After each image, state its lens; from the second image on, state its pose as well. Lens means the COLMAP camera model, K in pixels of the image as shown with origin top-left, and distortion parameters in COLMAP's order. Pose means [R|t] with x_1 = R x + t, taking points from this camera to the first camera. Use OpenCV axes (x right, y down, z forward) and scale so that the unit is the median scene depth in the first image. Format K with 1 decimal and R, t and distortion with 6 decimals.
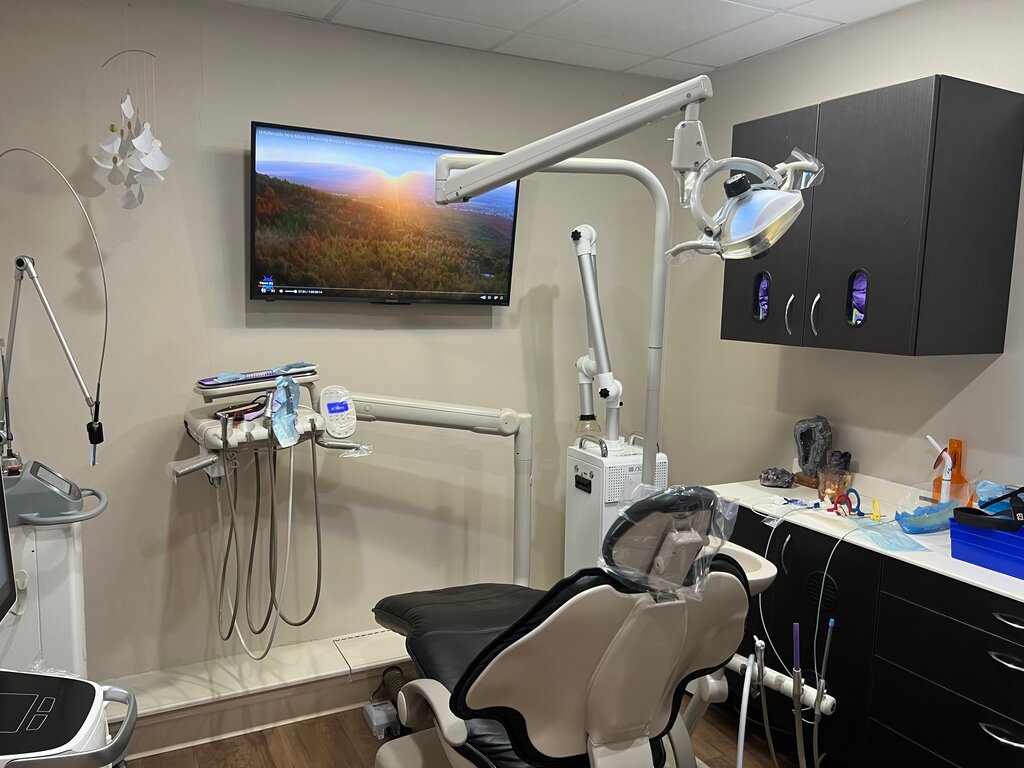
lens RADIAL K [[766.7, 0, 508.0], [0, 766.7, 381.6], [0, 0, 1]] dist [0.040880, -0.057005]
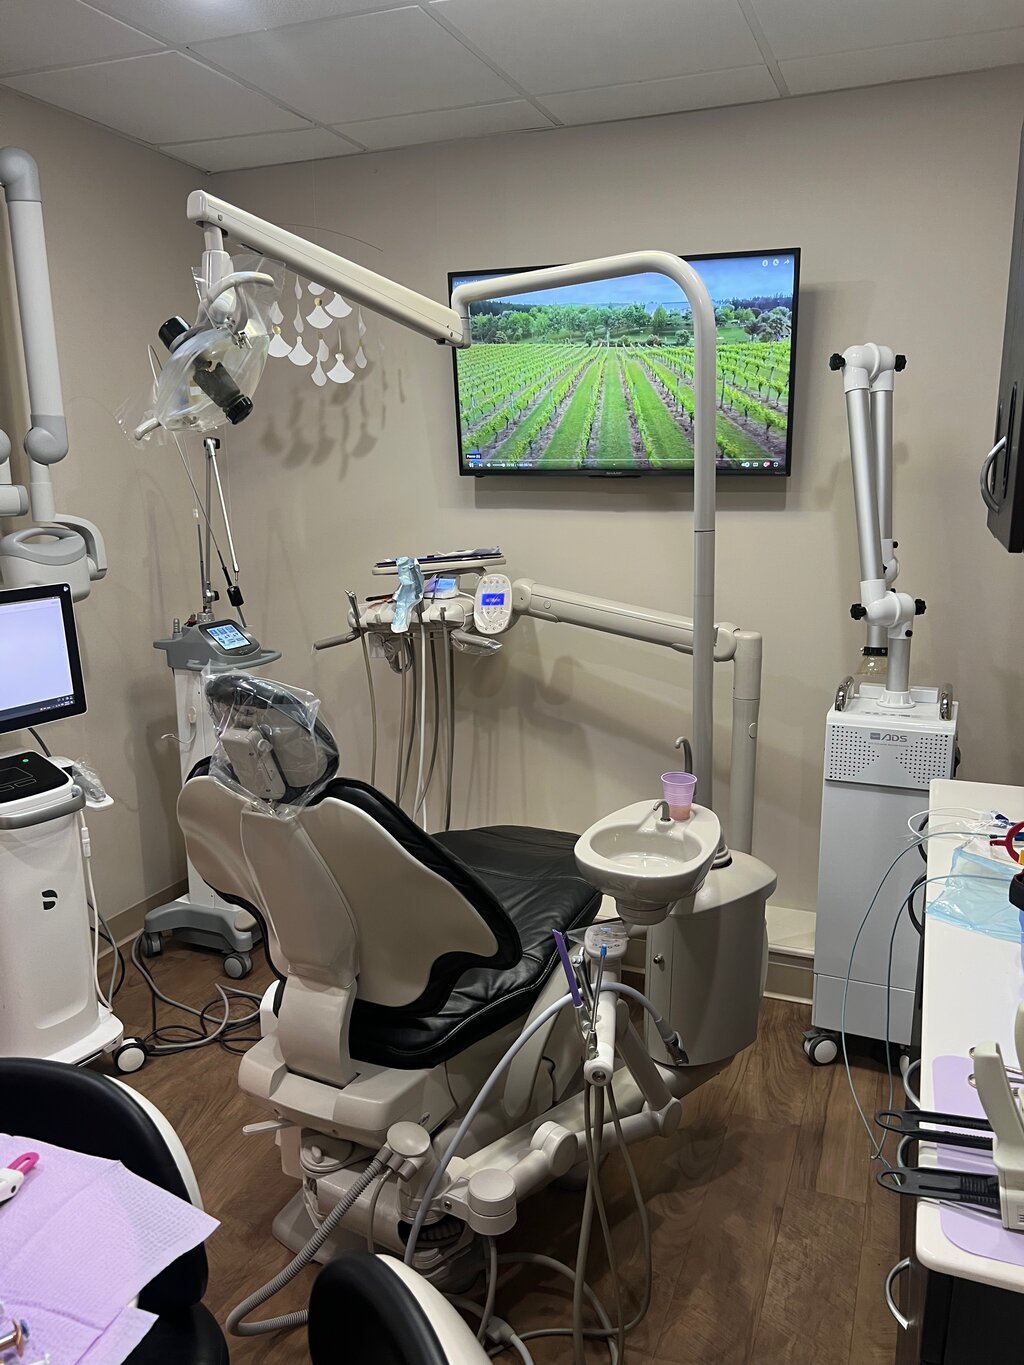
lens RADIAL K [[1022.0, 0, 505.2], [0, 1022.0, 692.9], [0, 0, 1]] dist [0.040880, -0.057005]
pose [[0.643658, 0.135383, -0.753243, 0.591552], [-0.065662, 0.990369, 0.121893, -0.003034], [0.762491, -0.028998, 0.646348, 0.230740]]
